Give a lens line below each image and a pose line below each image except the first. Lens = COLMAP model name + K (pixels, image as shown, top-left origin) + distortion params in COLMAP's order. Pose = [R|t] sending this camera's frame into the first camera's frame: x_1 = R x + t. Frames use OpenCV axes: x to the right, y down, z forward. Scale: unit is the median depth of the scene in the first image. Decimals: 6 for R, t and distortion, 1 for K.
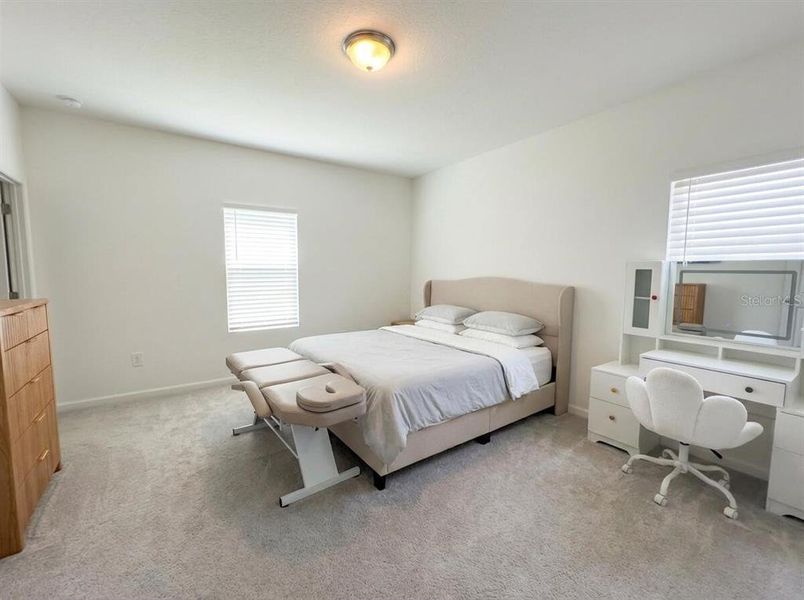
lens RADIAL K [[343.7, 0, 402.0], [0, 343.7, 300.0], [0, 0, 1]] dist [-0.017635, -0.000053]
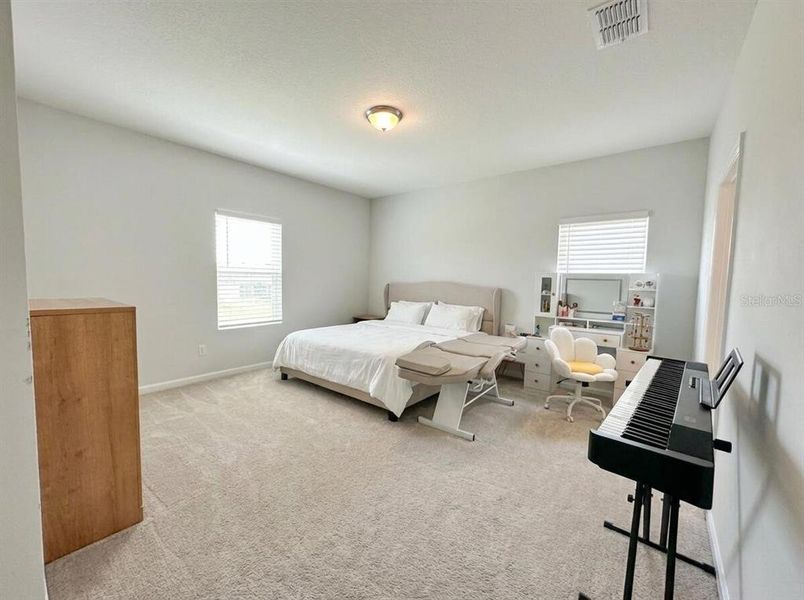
lens RADIAL K [[325.7, 0, 402.0], [0, 325.7, 300.0], [0, 0, 1]] dist [0.000270, -0.000019]
pose [[0.948157, -0.007944, 0.317703, -0.398966], [0.011279, 0.999899, -0.008659, 0.023674], [-0.317602, 0.011793, 0.948151, -0.239755]]
